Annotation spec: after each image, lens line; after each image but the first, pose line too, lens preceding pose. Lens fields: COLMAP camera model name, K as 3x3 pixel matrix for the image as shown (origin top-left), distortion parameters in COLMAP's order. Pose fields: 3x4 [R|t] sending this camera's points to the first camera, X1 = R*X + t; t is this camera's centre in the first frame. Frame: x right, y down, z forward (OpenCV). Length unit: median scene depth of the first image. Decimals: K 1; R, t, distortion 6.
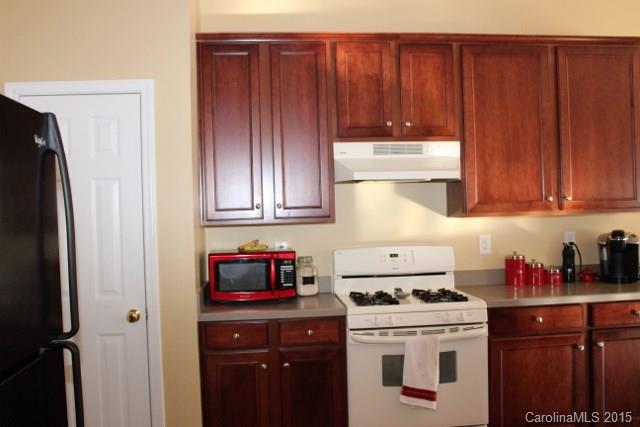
lens RADIAL K [[644.4, 0, 320.0], [0, 644.4, 213.5], [0, 0, 1]] dist [-0.076042, 0.000436]
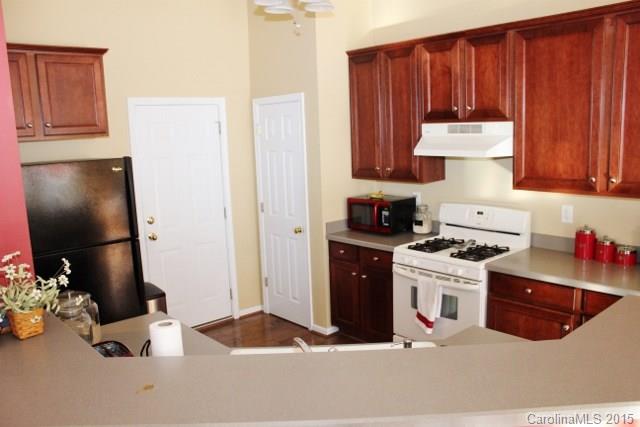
lens RADIAL K [[531.6, 0, 320.0], [0, 531.6, 213.5], [0, 0, 1]] dist [-0.005301, -0.001721]
pose [[0.592878, 0.135855, -0.793750, 0.777983], [0.010595, 0.984266, 0.176377, -0.122266], [0.805223, -0.112980, 0.582110, 0.173373]]
